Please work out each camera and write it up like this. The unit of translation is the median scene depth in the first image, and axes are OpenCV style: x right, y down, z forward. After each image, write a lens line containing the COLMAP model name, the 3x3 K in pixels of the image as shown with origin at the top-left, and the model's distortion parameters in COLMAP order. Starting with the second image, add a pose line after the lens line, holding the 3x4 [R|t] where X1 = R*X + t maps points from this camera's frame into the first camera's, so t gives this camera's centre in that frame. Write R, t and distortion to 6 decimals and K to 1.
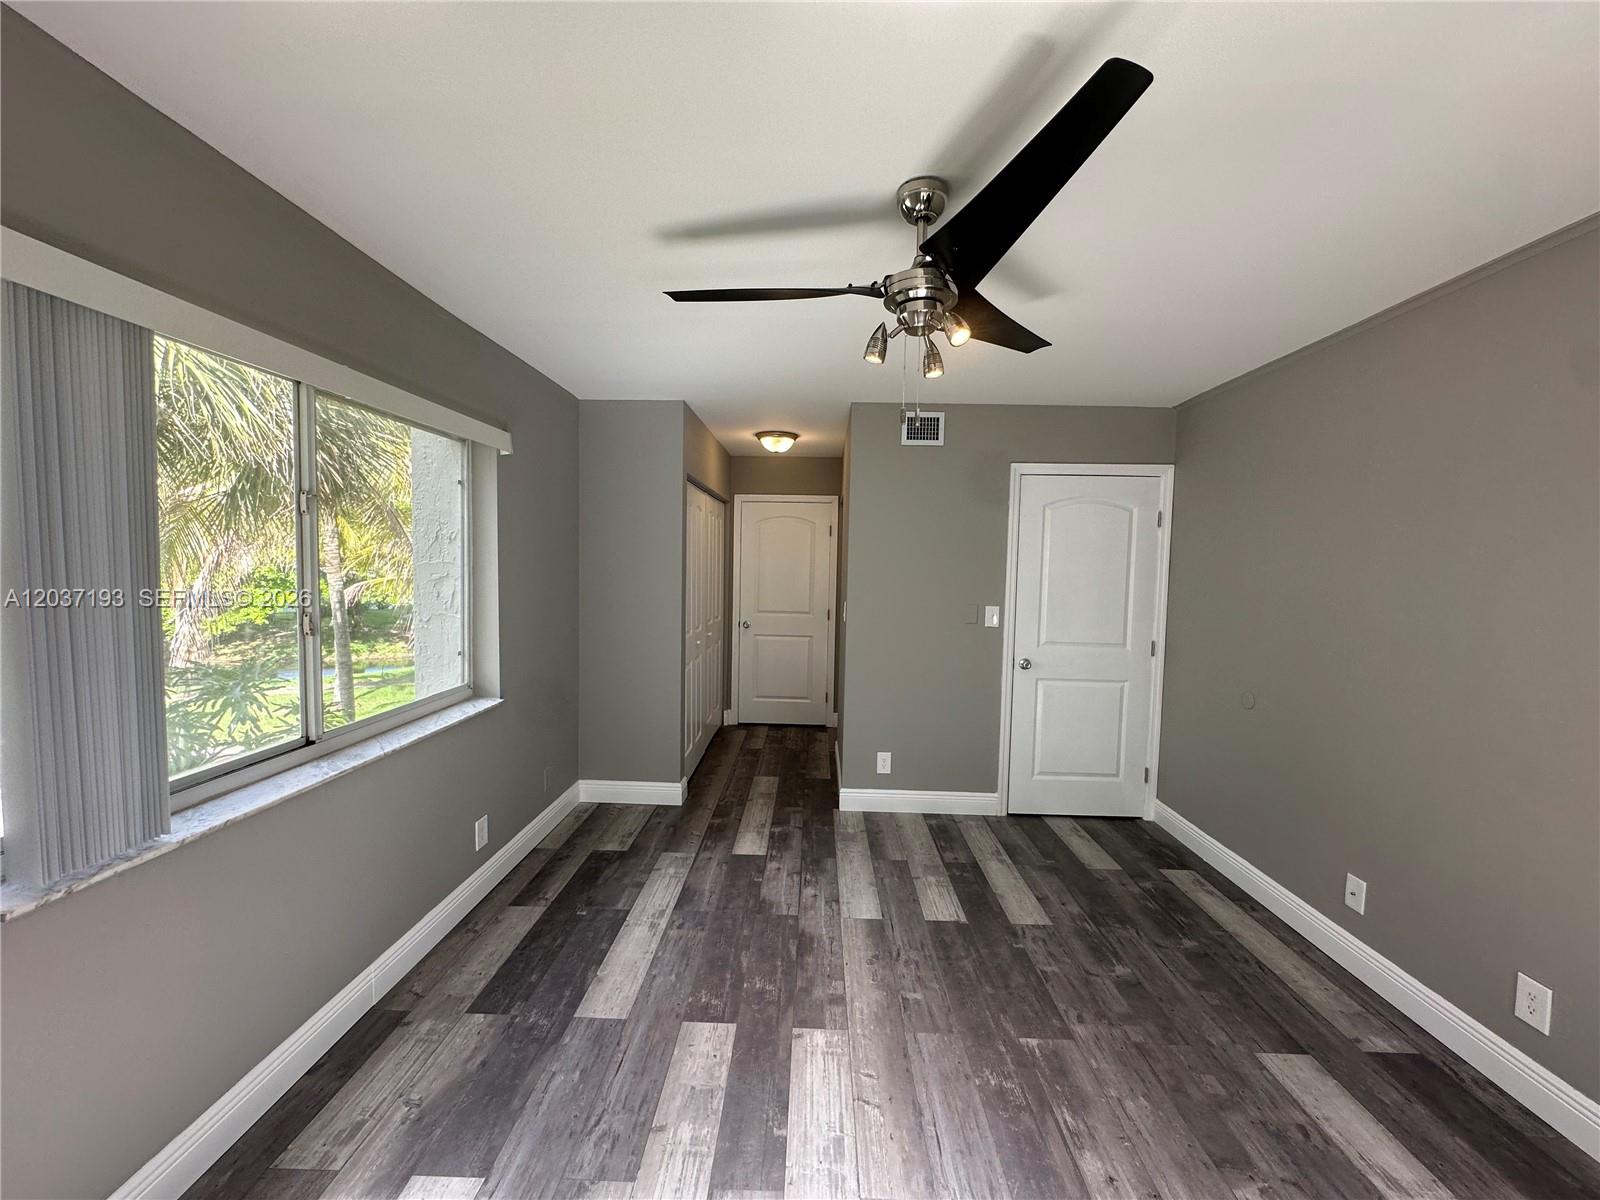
lens RADIAL K [[642.3, 0, 797.7], [0, 642.3, 601.9], [0, 0, 1]] dist [-0.007580, 0.001923]
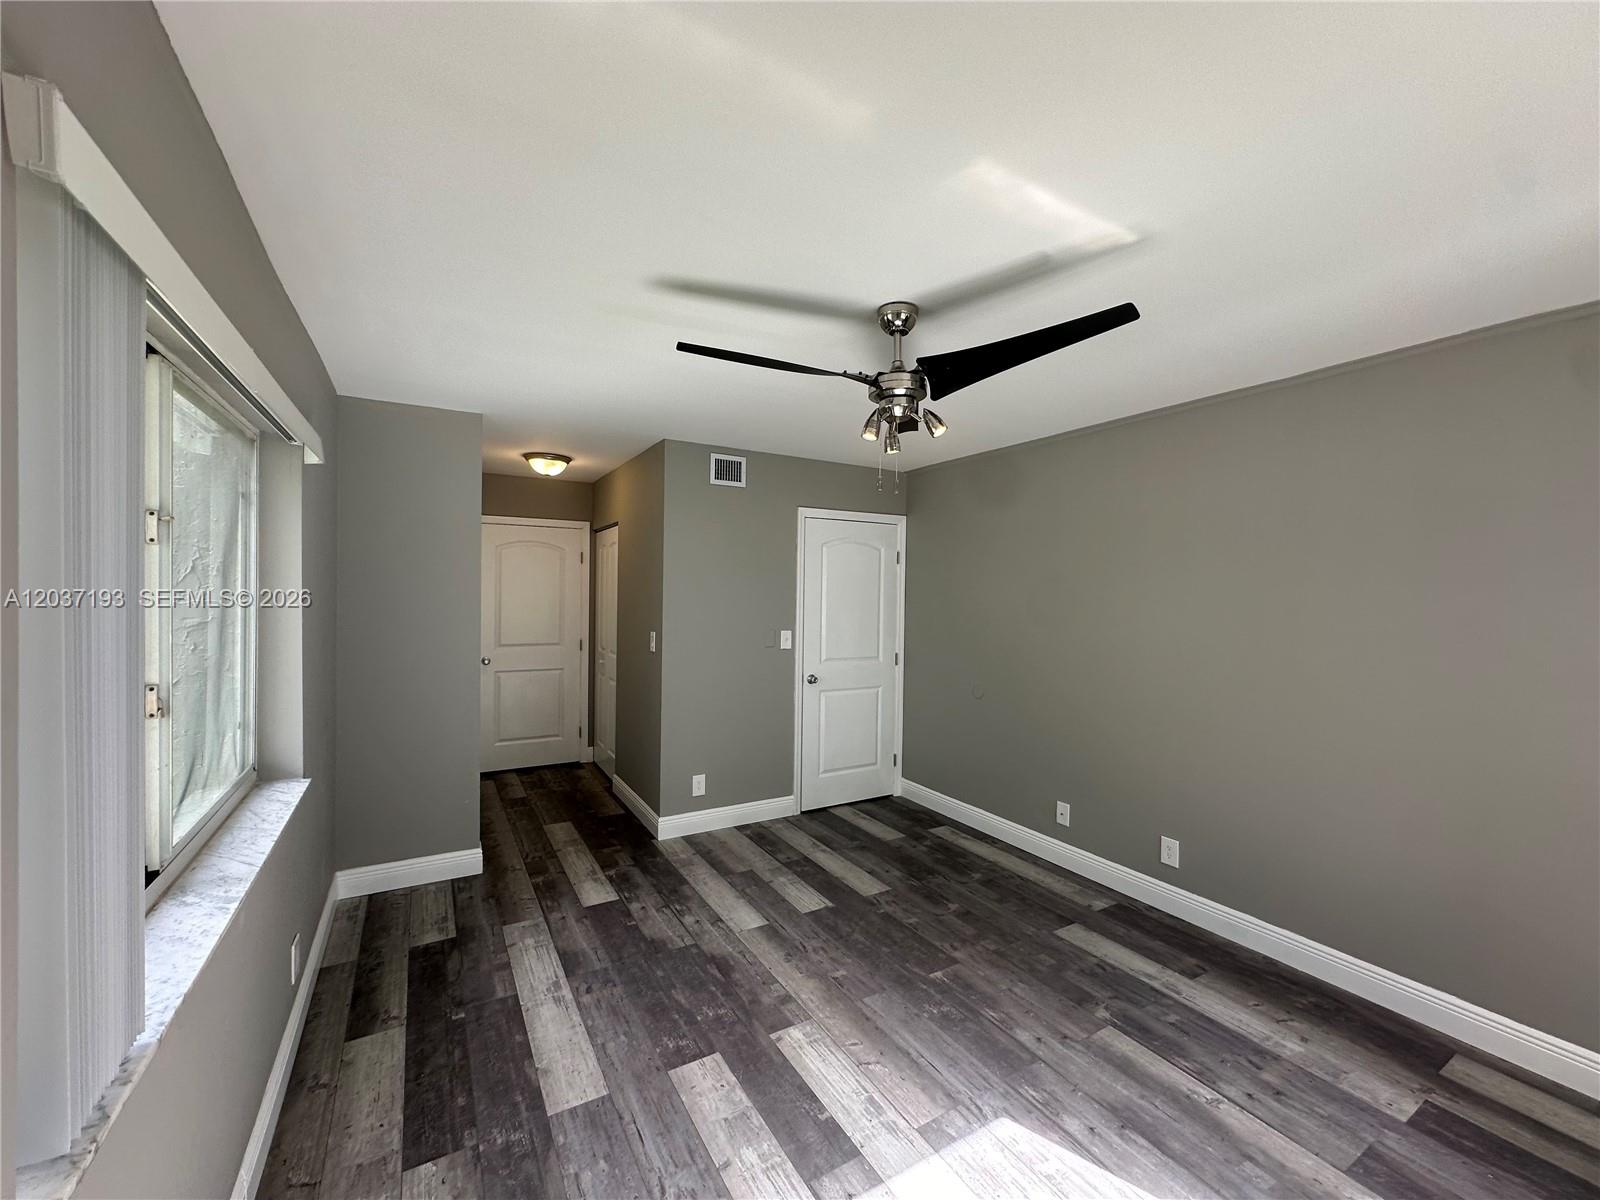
lens RADIAL K [[642.3, 0, 797.7], [0, 642.3, 601.9], [0, 0, 1]] dist [-0.007580, 0.001923]
pose [[0.847105, -0.016860, 0.531158, -0.381602], [0.034280, 0.999149, -0.022956, -0.023701], [-0.530319, 0.037654, 0.846962, 0.028890]]
